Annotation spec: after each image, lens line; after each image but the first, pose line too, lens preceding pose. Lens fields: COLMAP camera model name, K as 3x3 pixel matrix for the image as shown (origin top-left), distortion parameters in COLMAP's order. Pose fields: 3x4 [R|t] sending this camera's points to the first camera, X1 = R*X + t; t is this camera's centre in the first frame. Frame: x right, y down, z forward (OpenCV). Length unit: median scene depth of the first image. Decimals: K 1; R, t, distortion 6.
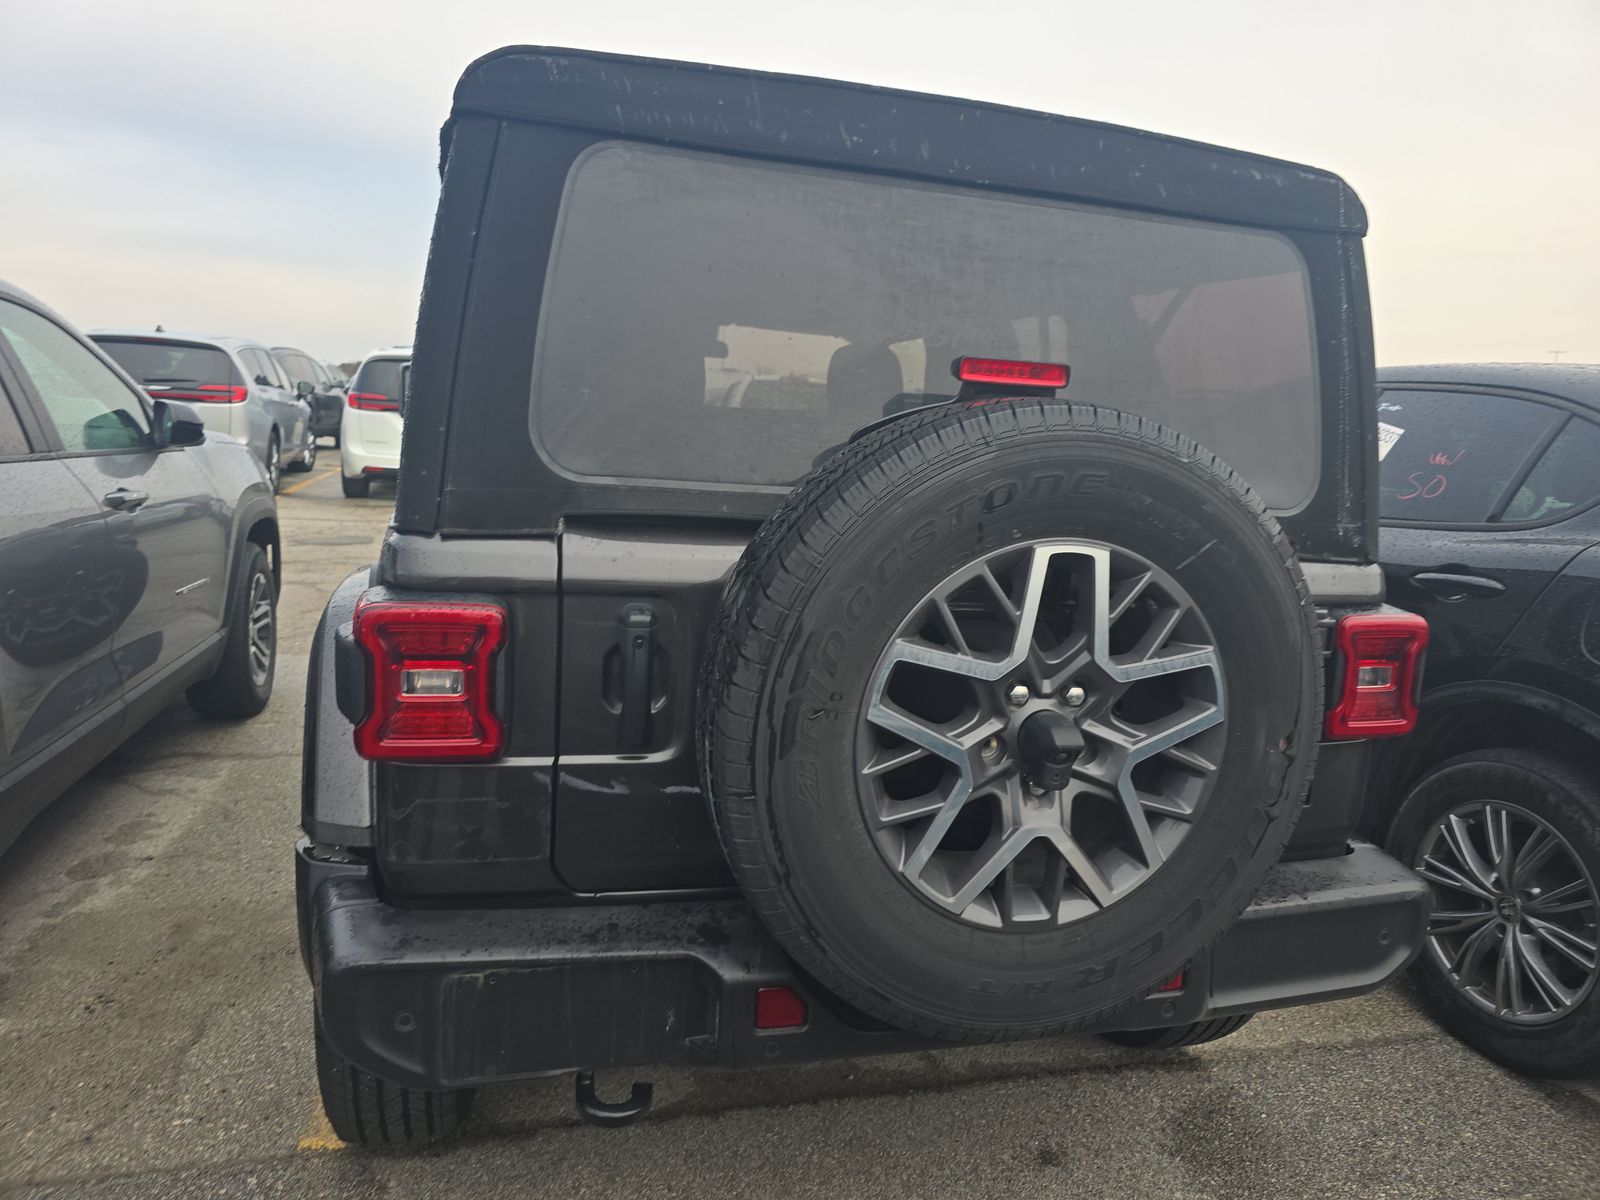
lens RADIAL K [[1094.2, 0, 809.3], [0, 1094.2, 571.2], [0, 0, 1]] dist [0.056603, -0.049197]
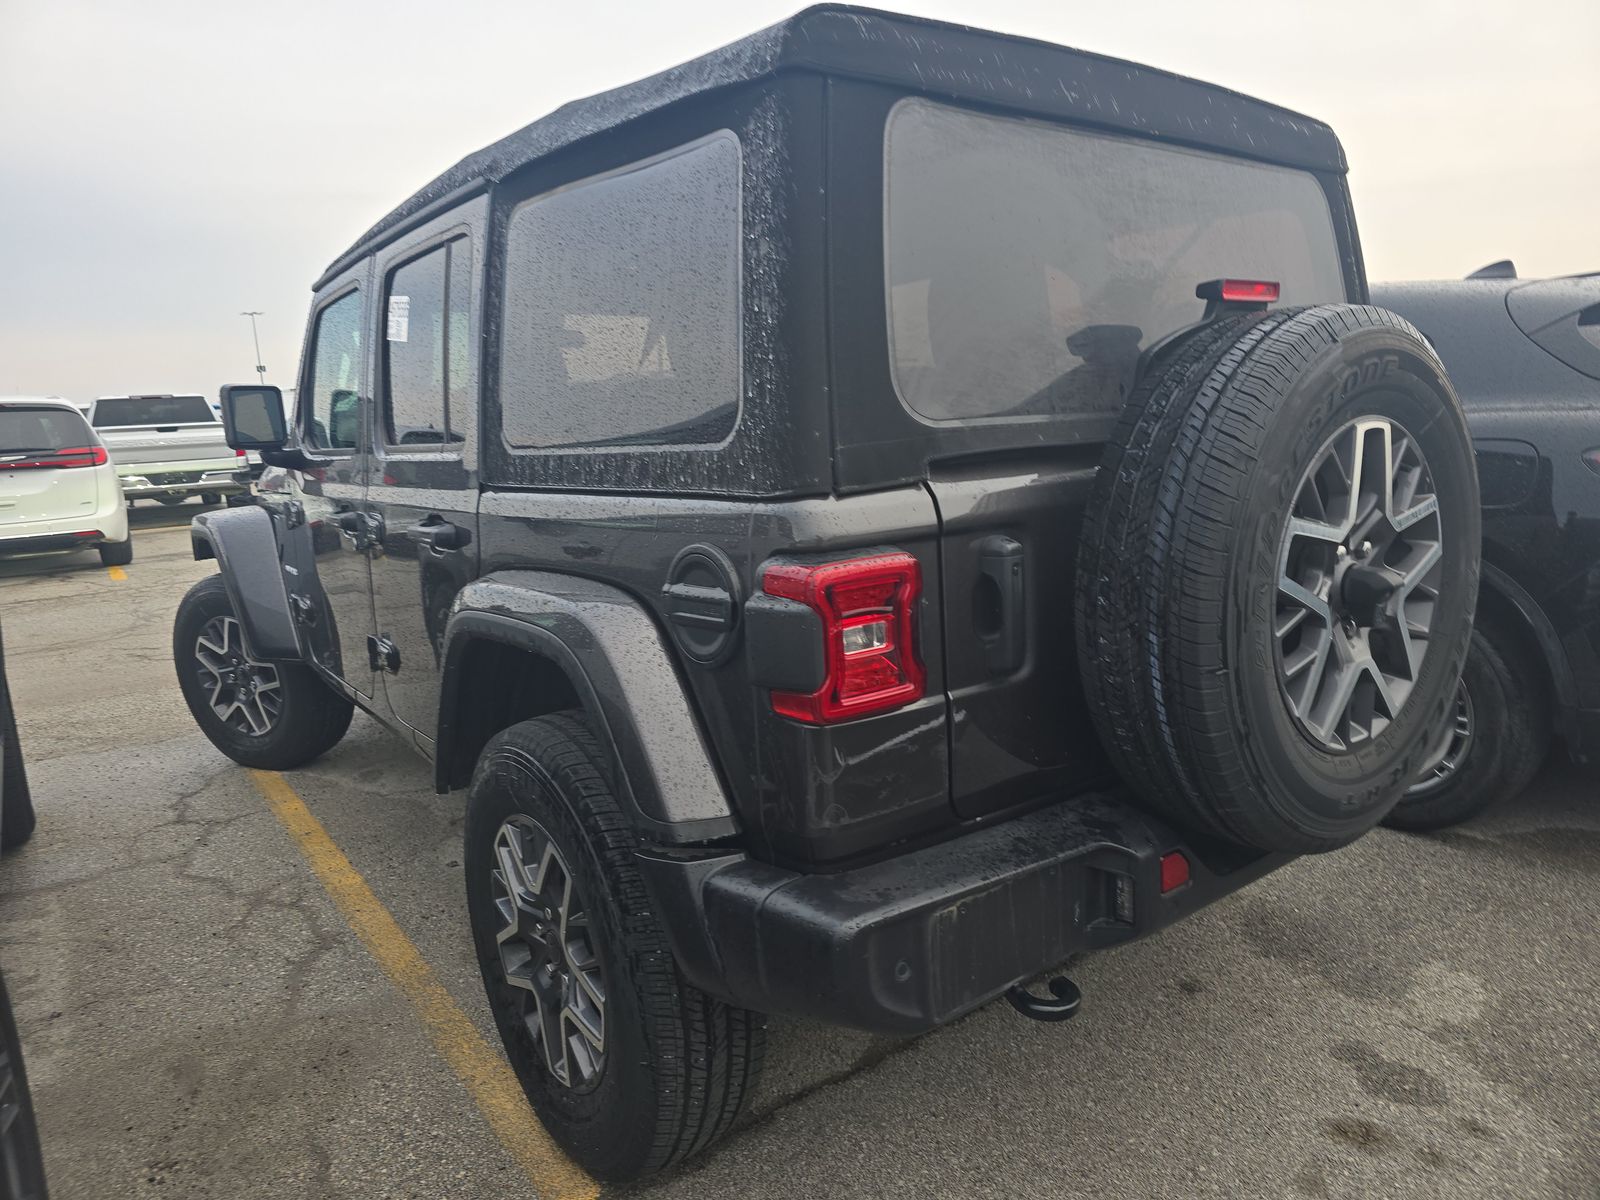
lens RADIAL K [[1094.2, 0, 809.3], [0, 1094.2, 571.2], [0, 0, 1]] dist [0.056603, -0.049197]
pose [[0.920130, -0.160483, 0.357221, -0.716282], [0.159318, 0.986679, 0.032897, -0.000173], [-0.357742, 0.026642, 0.933441, 0.078808]]
